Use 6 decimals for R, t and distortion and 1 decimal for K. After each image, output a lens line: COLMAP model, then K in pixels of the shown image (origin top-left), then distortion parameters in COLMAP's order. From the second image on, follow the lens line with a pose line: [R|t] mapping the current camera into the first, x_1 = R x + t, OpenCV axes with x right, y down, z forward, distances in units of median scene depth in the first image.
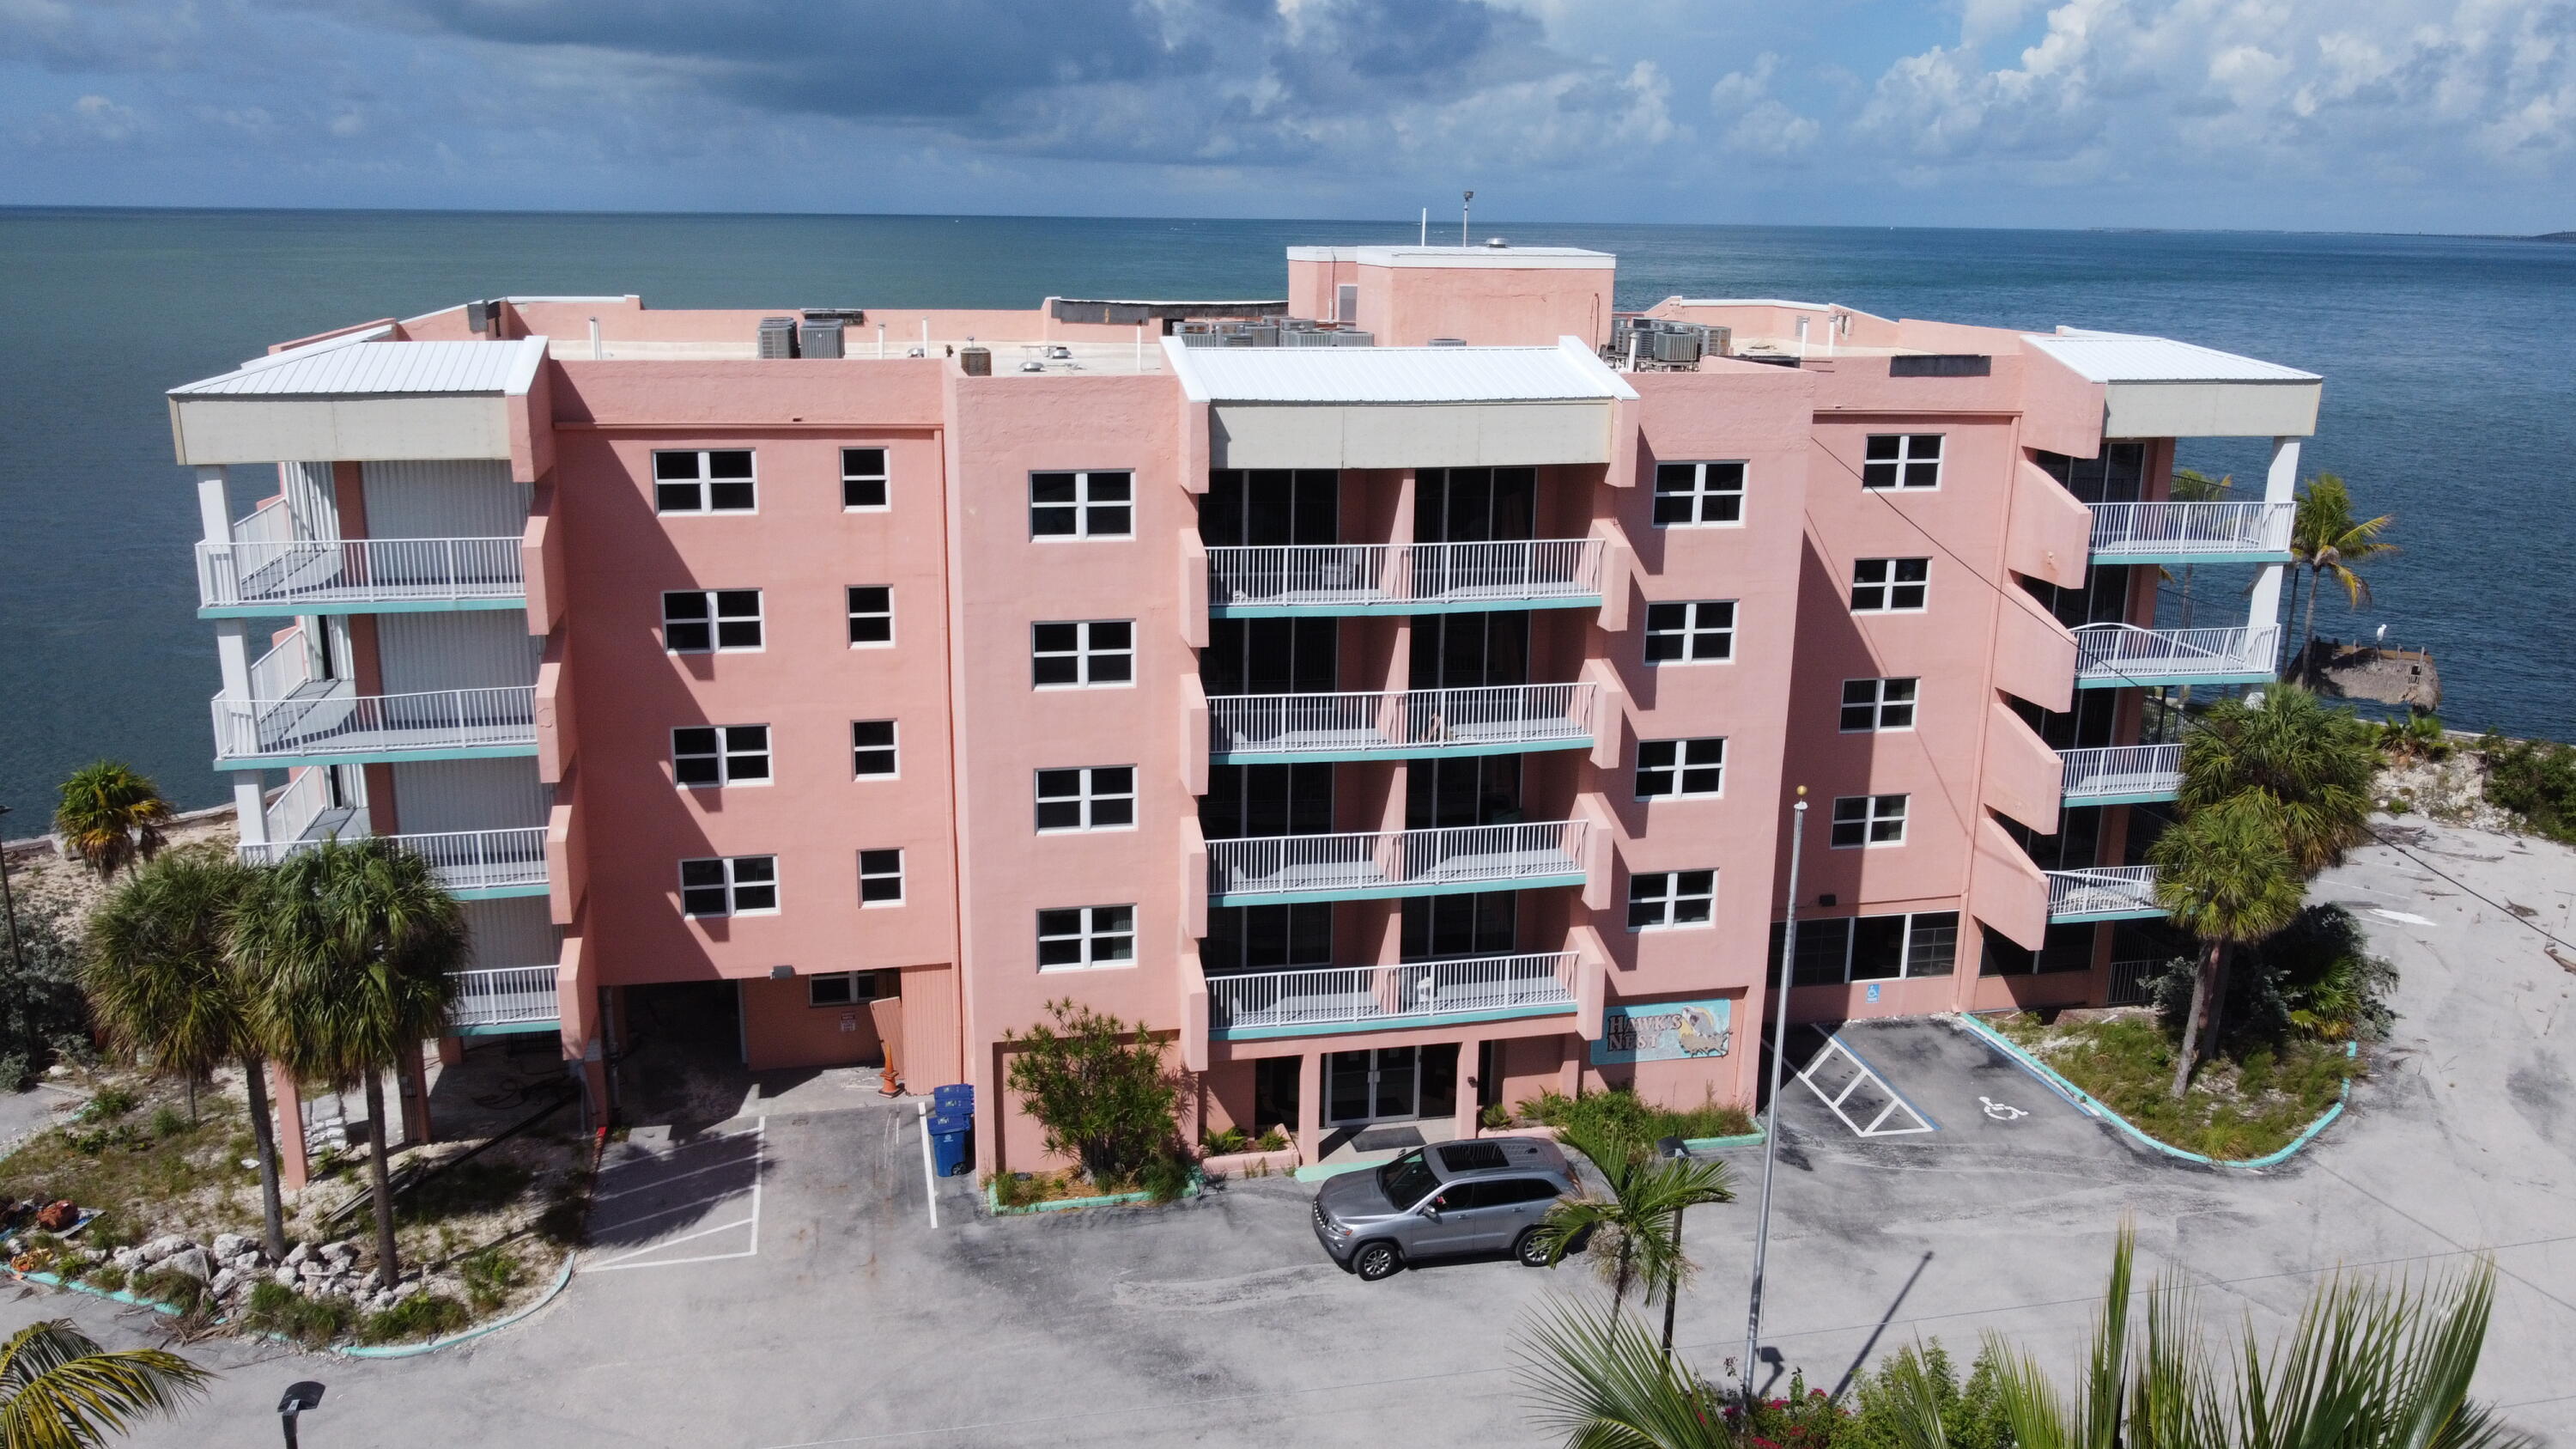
lens RADIAL K [[1981.2, 0, 1278.0], [0, 1981.2, 723.8], [0, 0, 1]] dist [-0.012626, 0.008301]
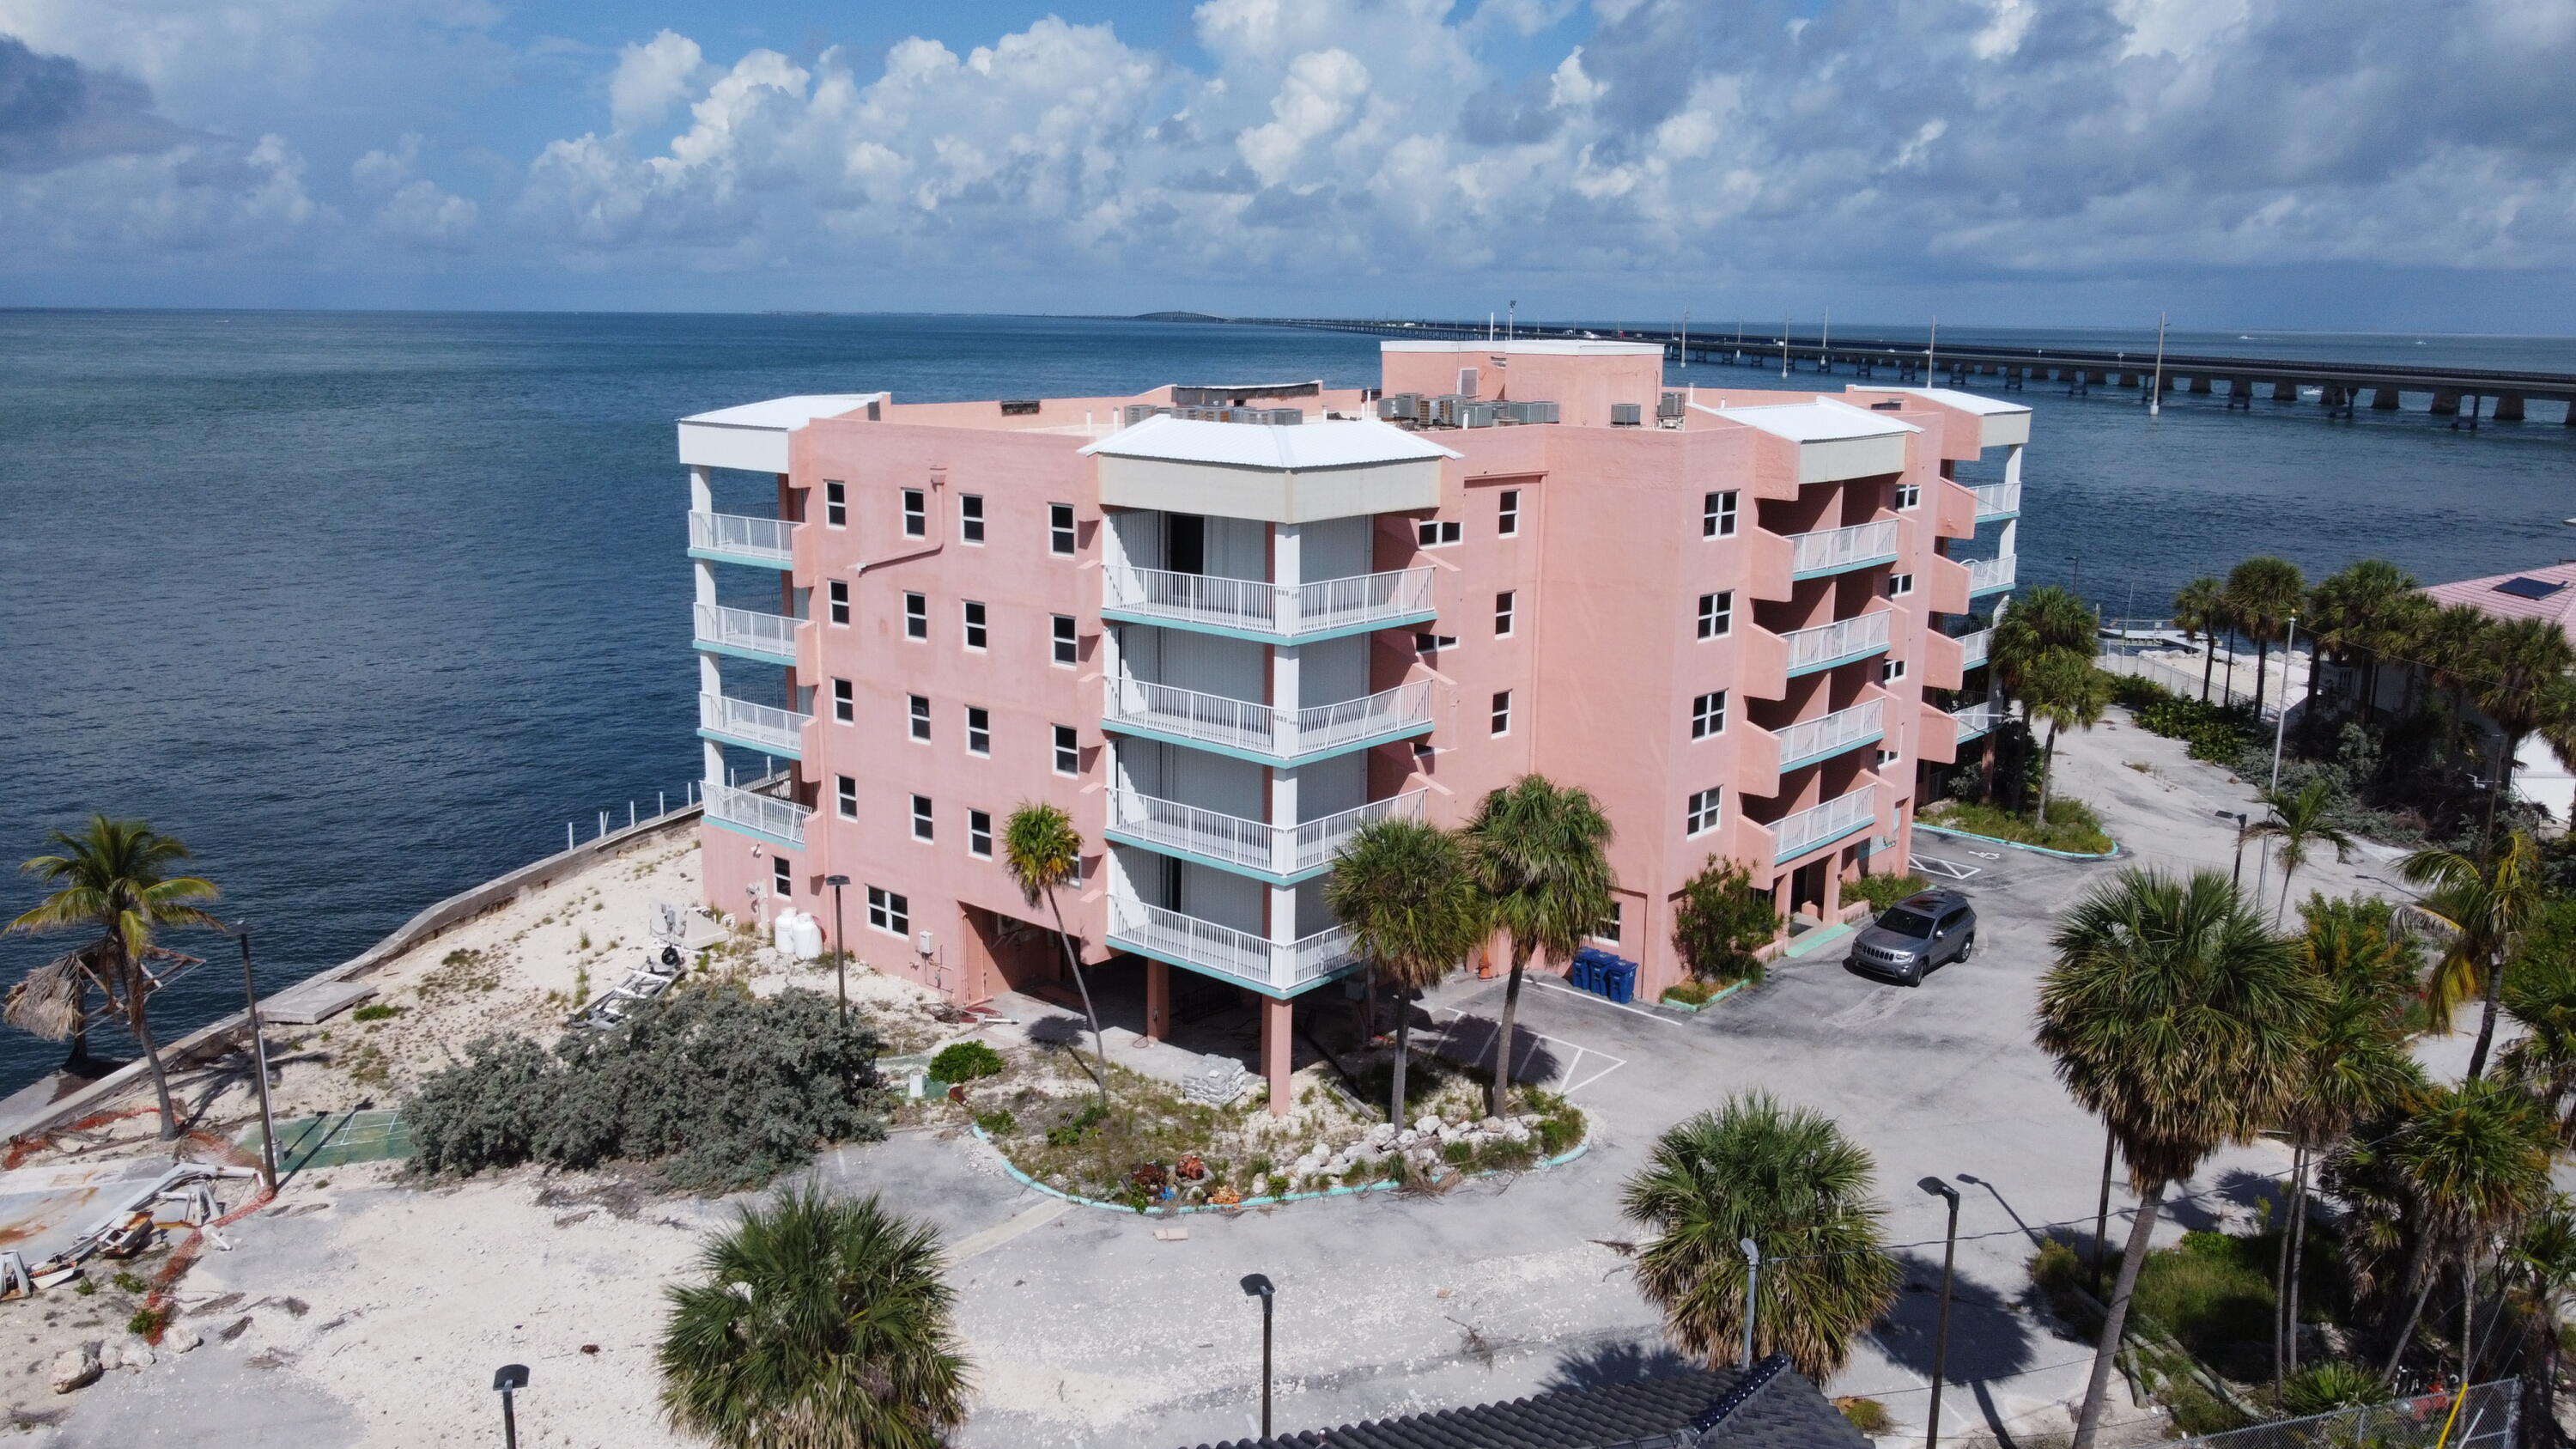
lens RADIAL K [[1981.2, 0, 1278.0], [0, 1981.2, 723.8], [0, 0, 1]] dist [-0.012626, 0.008301]
pose [[0.805465, -0.124112, 0.579502, -1.134475], [0.147310, 0.989065, 0.007079, -0.012605], [-0.574043, 0.079665, 0.814940, -0.014649]]
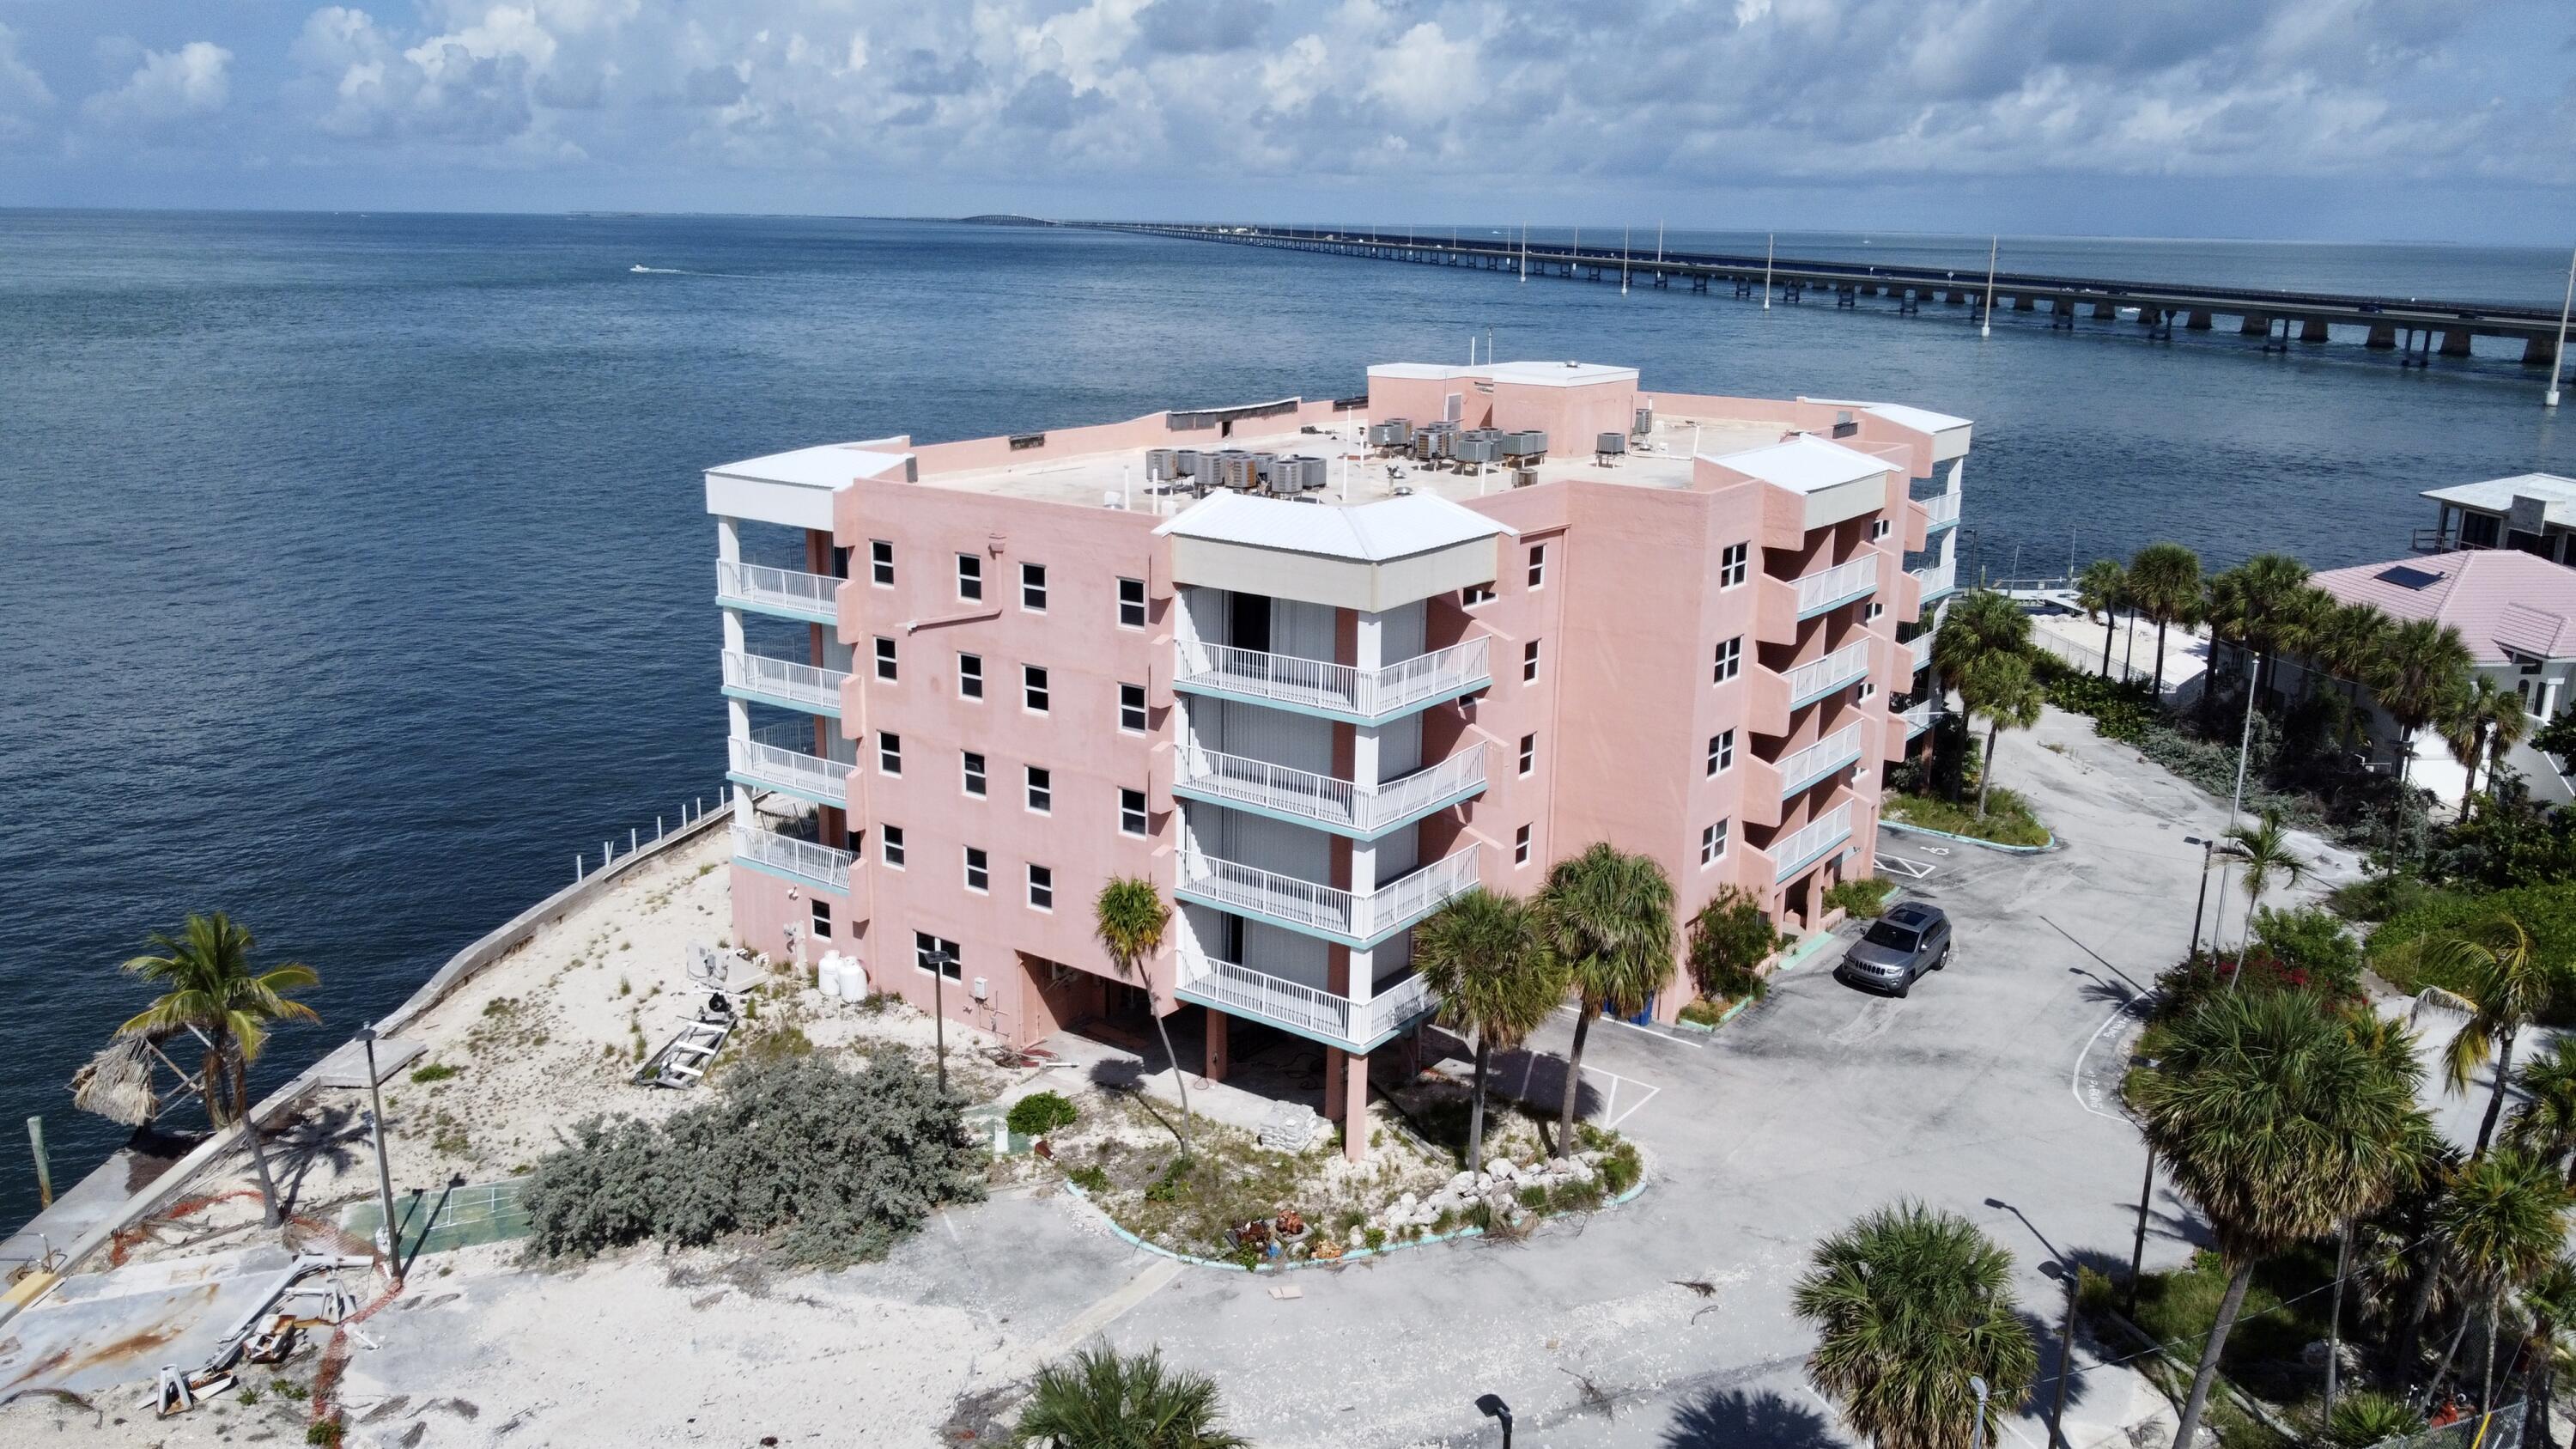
lens RADIAL K [[1981.2, 0, 1278.0], [0, 1981.2, 723.8], [0, 0, 1]] dist [-0.012626, 0.008301]
pose [[0.752398, -0.165066, 0.637692, -1.266477], [0.159766, 0.984916, 0.066440, -0.135257], [-0.639040, 0.051892, 0.767421, 0.022909]]
